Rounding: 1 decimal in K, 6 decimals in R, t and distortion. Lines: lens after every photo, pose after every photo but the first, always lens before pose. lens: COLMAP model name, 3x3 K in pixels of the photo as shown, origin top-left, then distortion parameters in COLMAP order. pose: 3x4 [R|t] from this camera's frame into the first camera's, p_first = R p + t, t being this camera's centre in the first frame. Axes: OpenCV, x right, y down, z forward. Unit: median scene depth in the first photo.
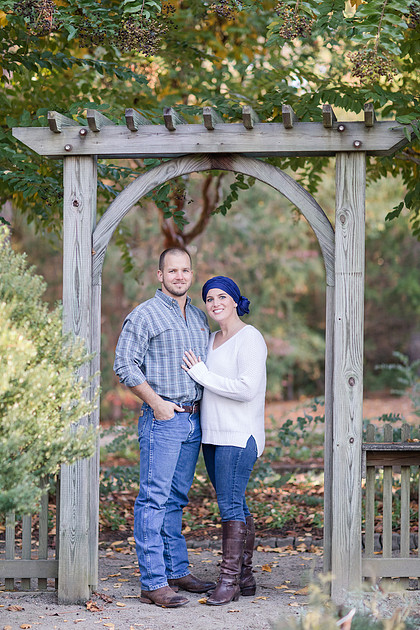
lens RADIAL K [[1504.2, 0, 209.3], [0, 1504.2, 313.7], [0, 0, 1]] dist [0.024353, 0.000000]
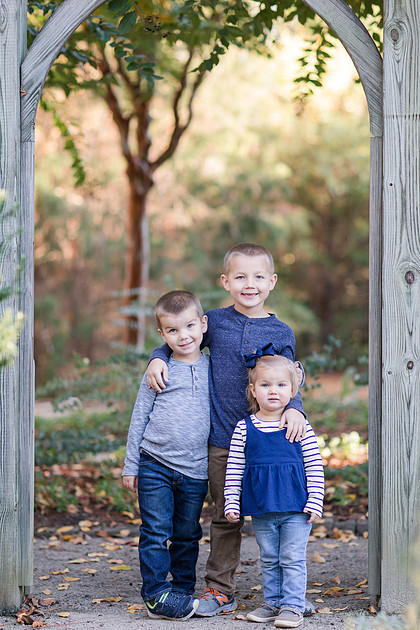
lens RADIAL K [[1570.7, 0, 221.1], [0, 1570.7, 310.7], [0, 0, 1]] dist [0.015058, 0.000000]
pose [[0.999486, -0.006190, 0.031456, -0.010981], [0.006126, 0.999979, 0.002145, 0.056319], [-0.031469, -0.001951, 0.999503, 0.295469]]
